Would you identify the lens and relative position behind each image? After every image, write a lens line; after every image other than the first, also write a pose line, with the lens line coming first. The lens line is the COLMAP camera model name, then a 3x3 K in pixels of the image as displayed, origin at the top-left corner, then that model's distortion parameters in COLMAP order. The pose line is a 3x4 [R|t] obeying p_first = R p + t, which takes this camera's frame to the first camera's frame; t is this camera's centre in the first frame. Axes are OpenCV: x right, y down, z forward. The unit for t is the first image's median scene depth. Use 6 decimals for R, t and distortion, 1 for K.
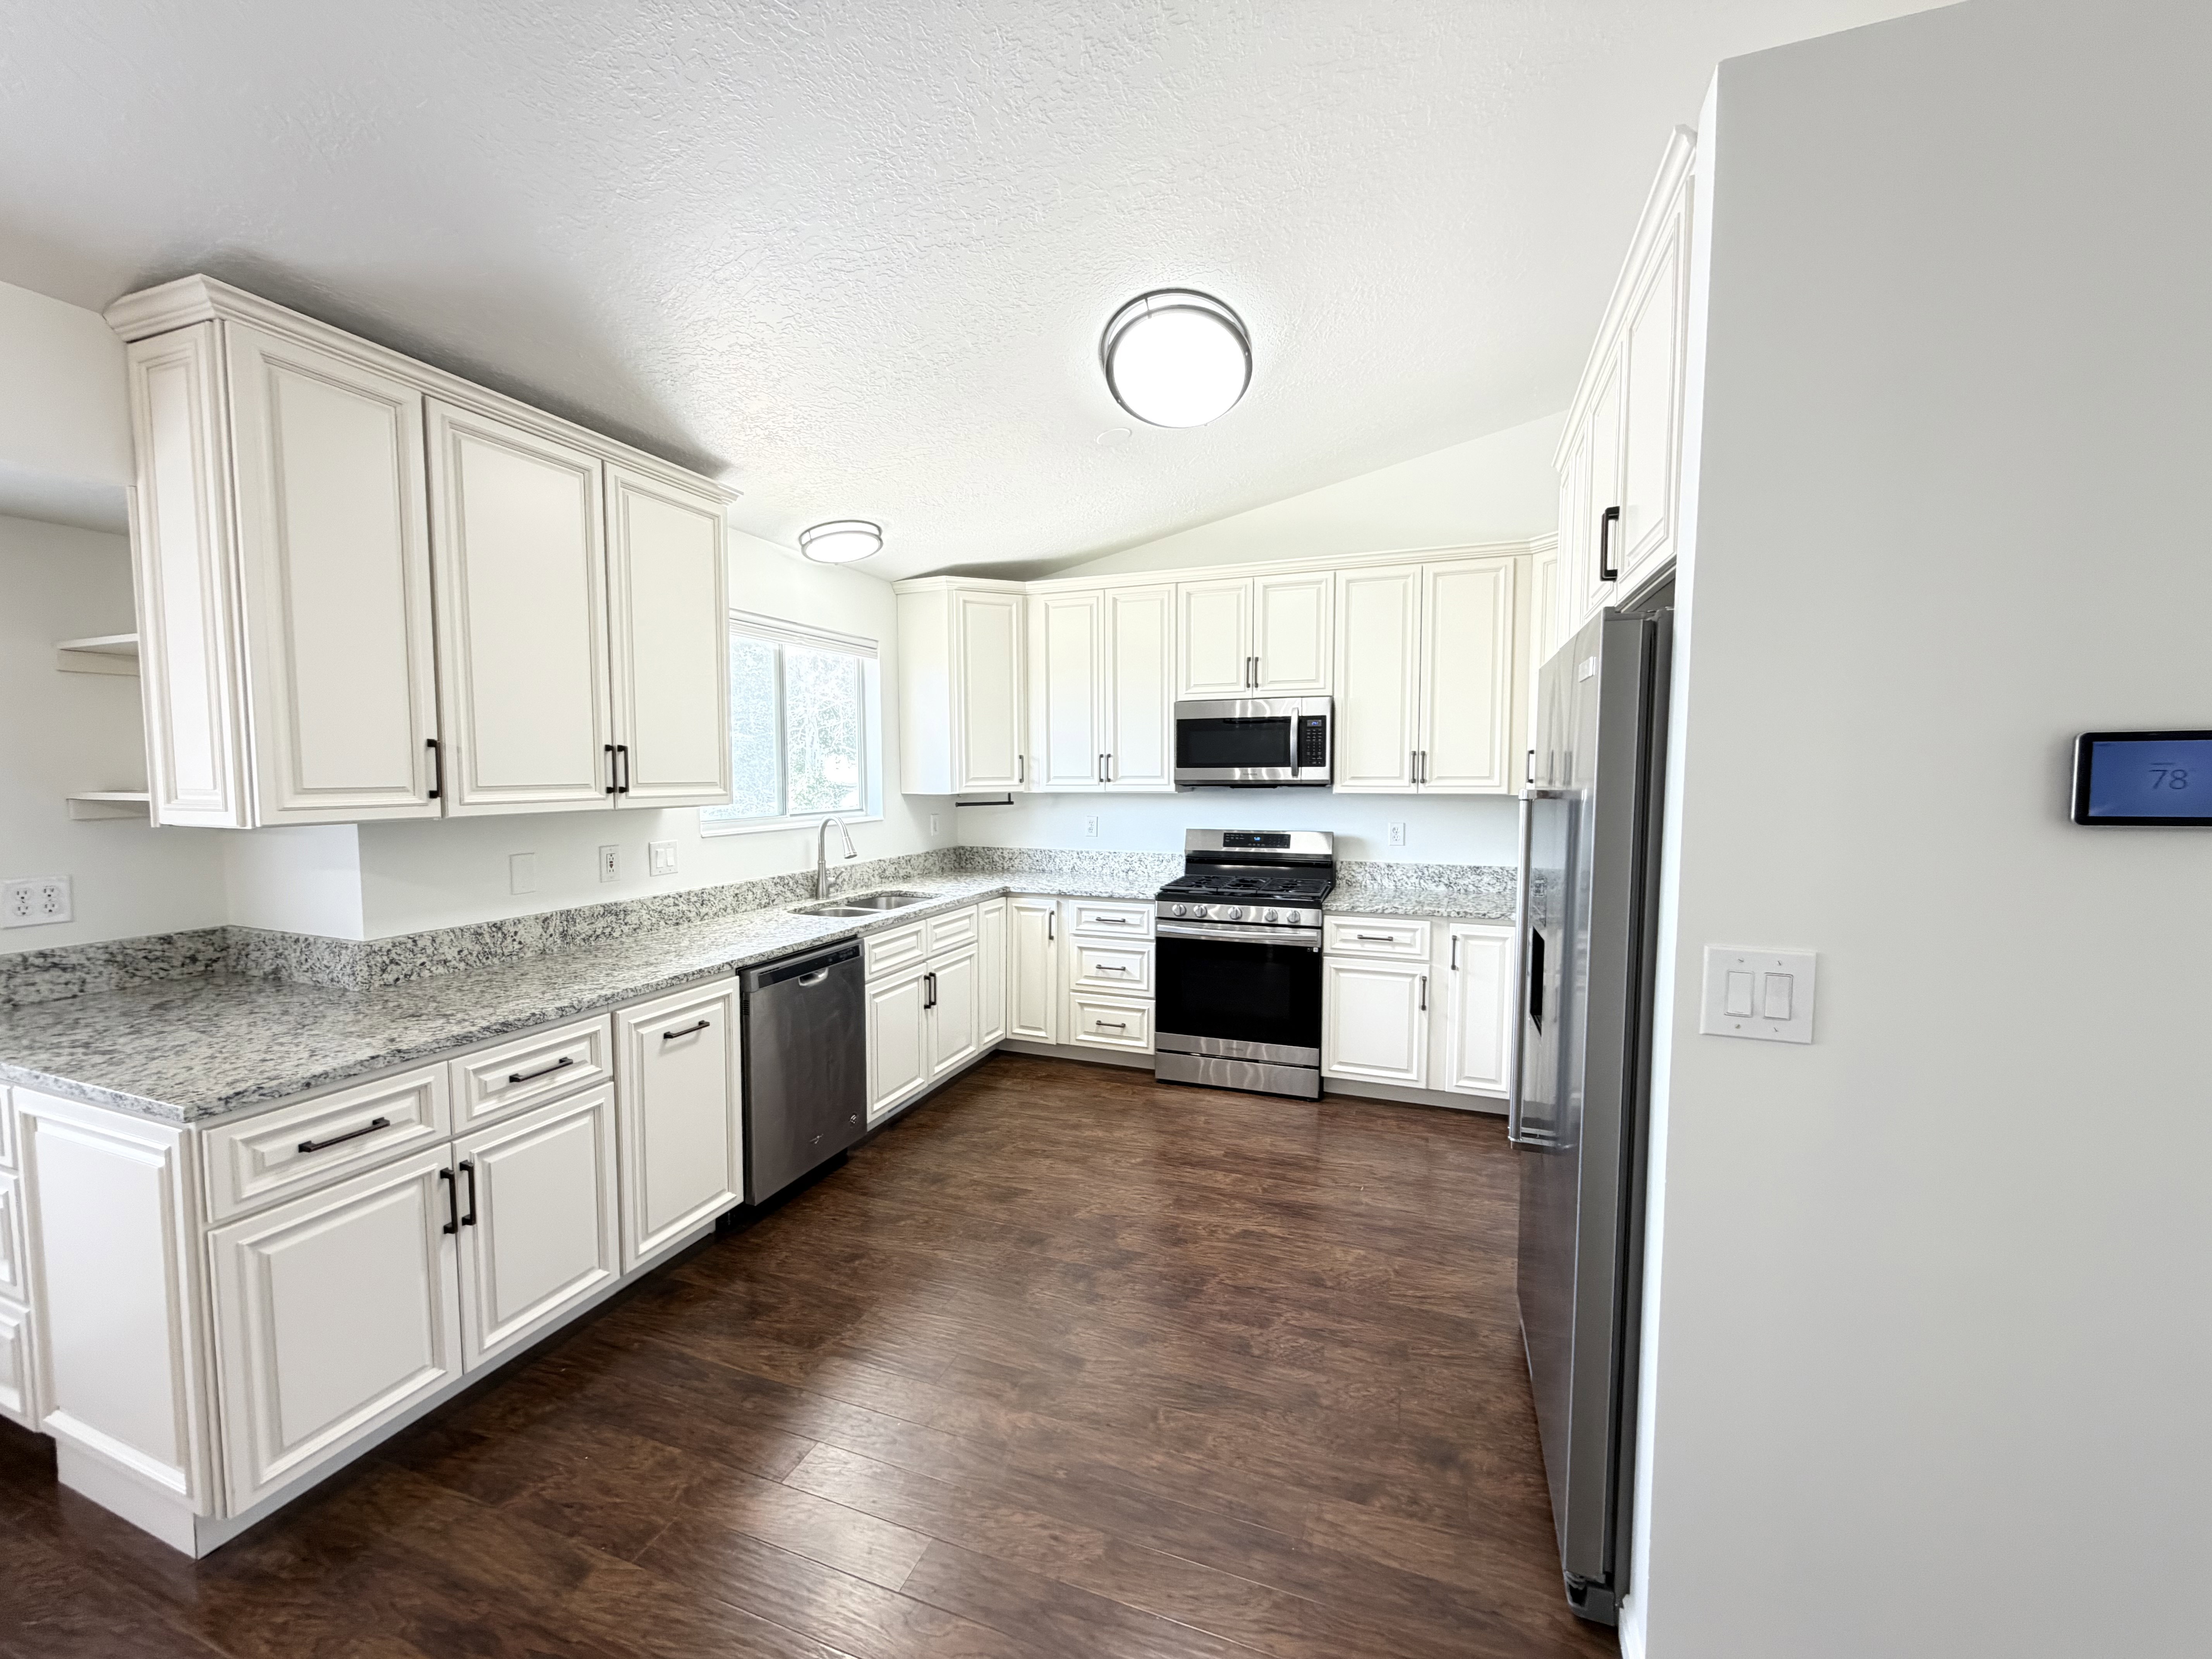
lens RADIAL K [[882.3, 0, 1096.7], [0, 882.3, 829.6], [0, 0, 1]] dist [0.002576, -0.000522]
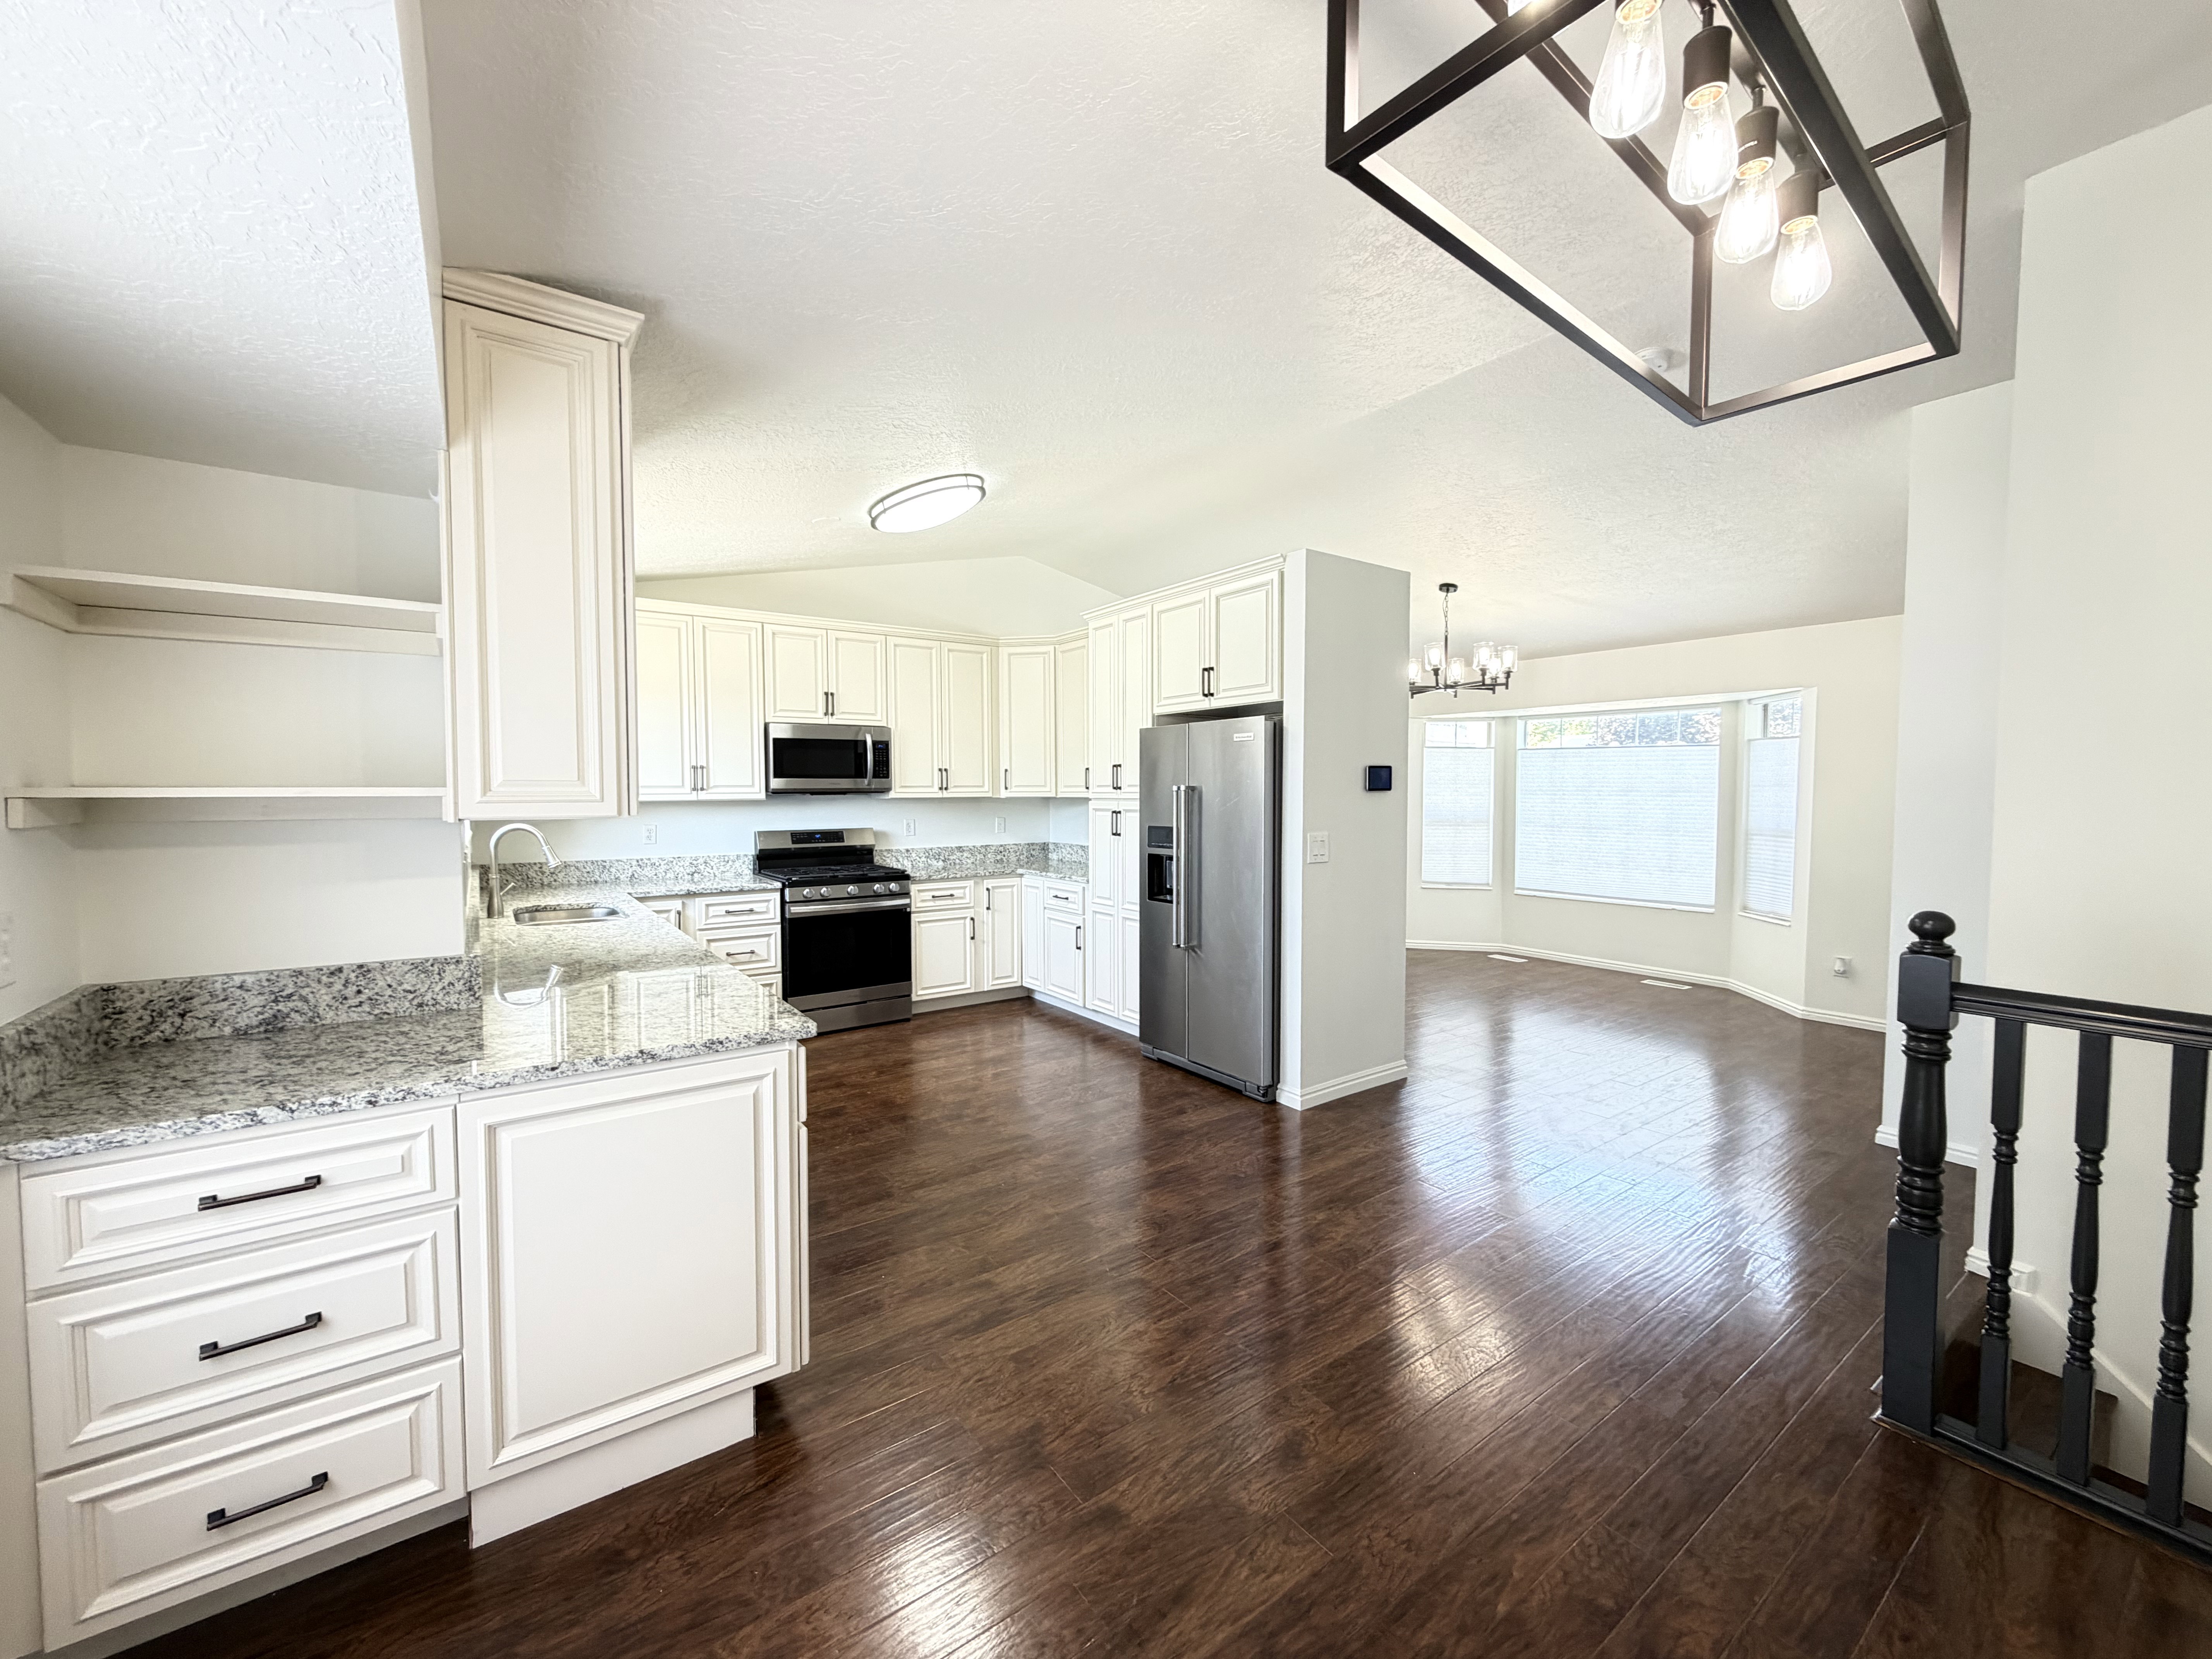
lens RADIAL K [[882.3, 0, 1095.7], [0, 882.3, 832.6], [0, 0, 1]] dist [0.002576, -0.000522]
pose [[0.559581, -0.040986, 0.827761, -1.125026], [0.058540, 0.998236, 0.009854, 0.028660], [-0.826705, 0.042943, 0.560994, -0.043742]]
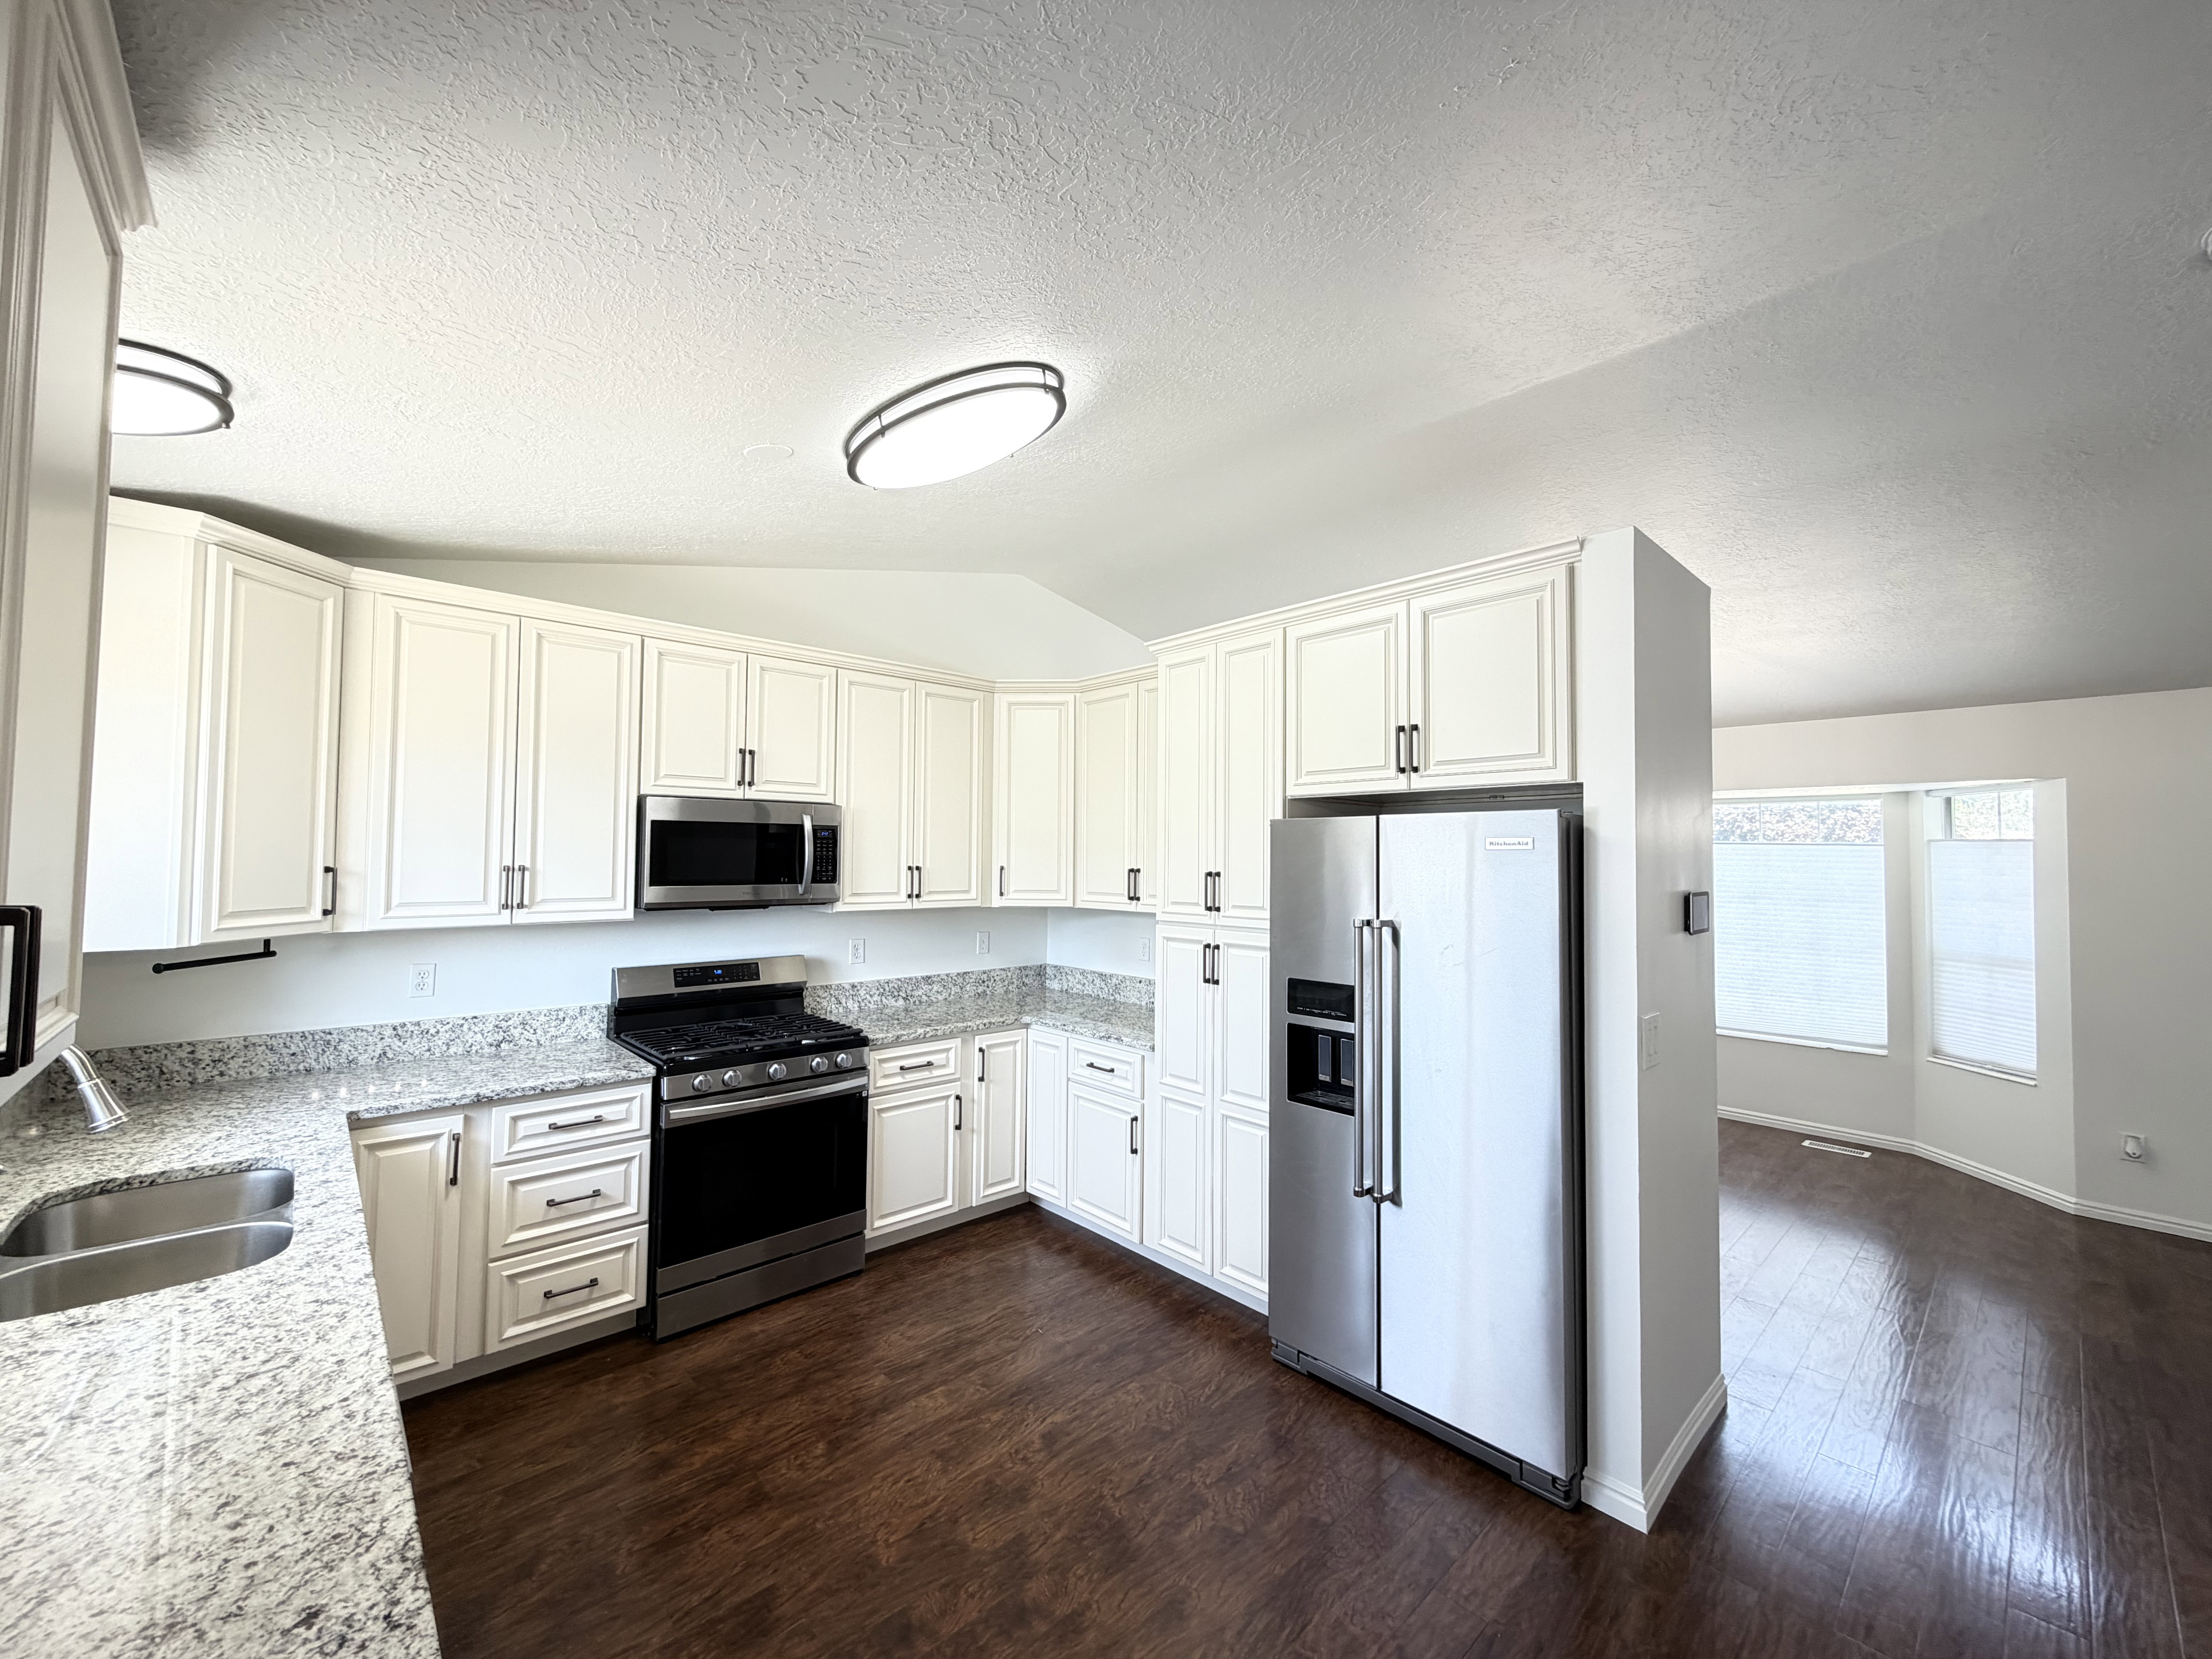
lens RADIAL K [[882.3, 0, 1095.5], [0, 882.3, 828.4], [0, 0, 1]] dist [0.002576, -0.000522]
pose [[0.452524, 0.035718, 0.891037, -0.673975], [0.050475, 0.996570, -0.065582, -0.088252], [-0.890323, 0.074652, 0.449169, 0.587970]]
